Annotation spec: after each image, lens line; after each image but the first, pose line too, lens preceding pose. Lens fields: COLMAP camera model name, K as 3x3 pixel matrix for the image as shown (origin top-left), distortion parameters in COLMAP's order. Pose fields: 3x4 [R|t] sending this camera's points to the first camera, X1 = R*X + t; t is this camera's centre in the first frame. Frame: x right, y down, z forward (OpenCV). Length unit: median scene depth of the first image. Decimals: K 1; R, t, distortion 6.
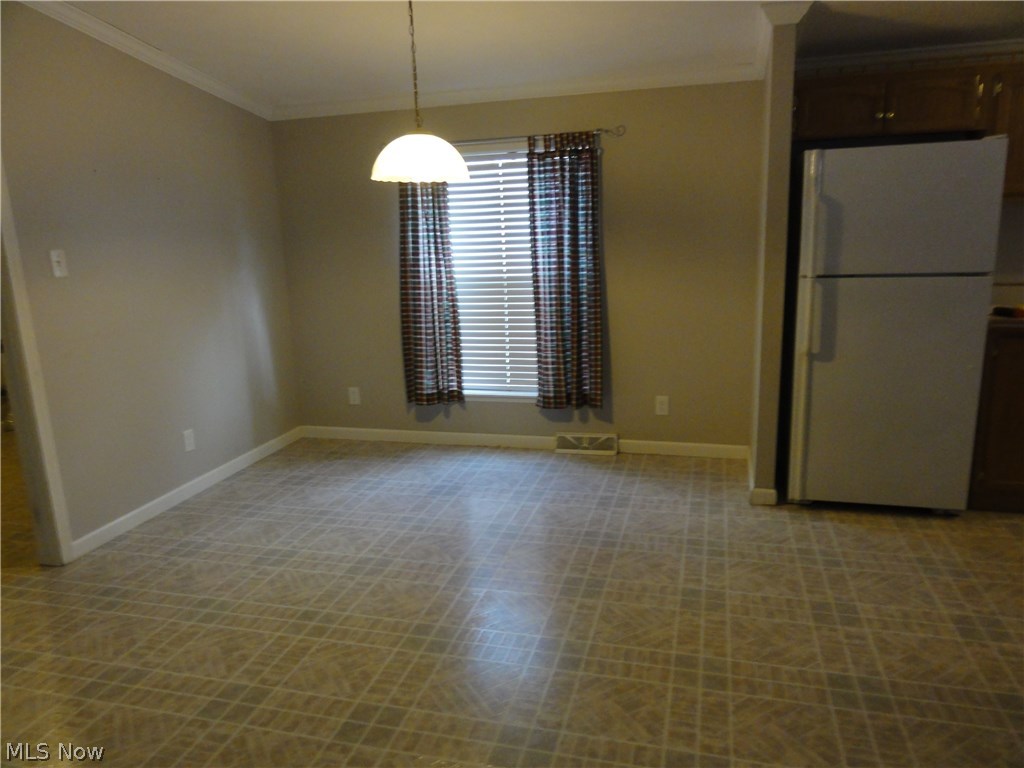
lens RADIAL K [[727.9, 0, 512.0], [0, 727.9, 384.0], [0, 0, 1]] dist [-0.002292, 0.000654]
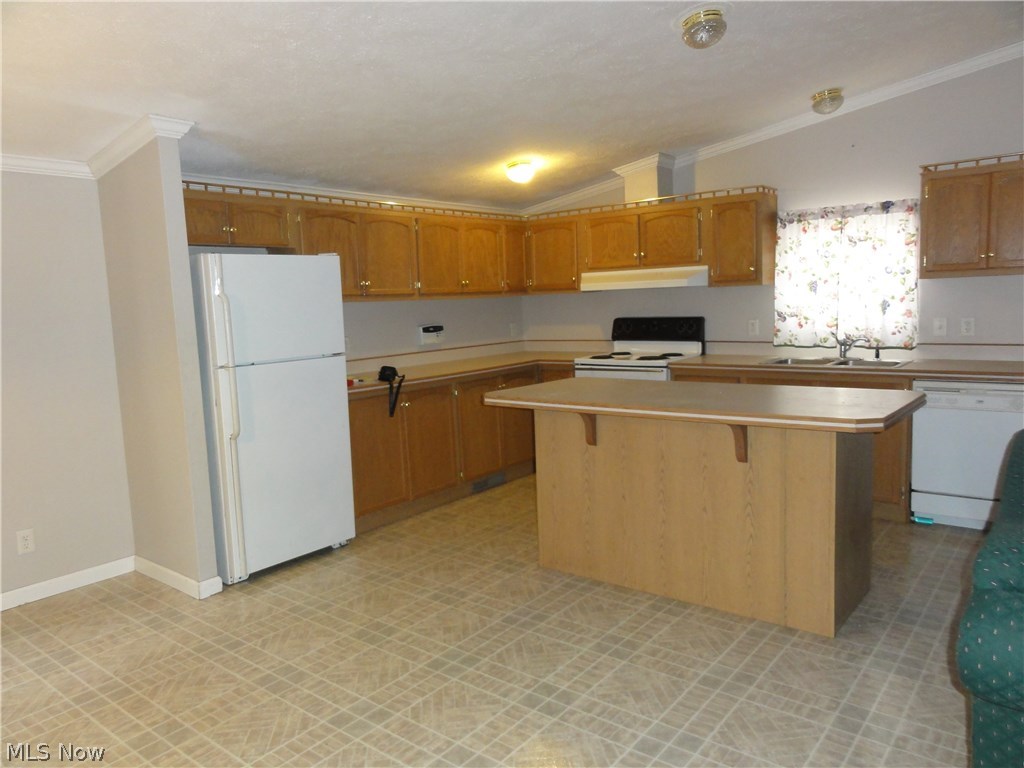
lens RADIAL K [[727.9, 0, 512.0], [0, 727.9, 384.0], [0, 0, 1]] dist [-0.002292, 0.000654]
pose [[0.396076, -0.091536, 0.913644, -0.424658], [0.227210, 0.973845, -0.000931, -0.024778], [-0.889662, 0.207958, 0.406515, 0.185987]]
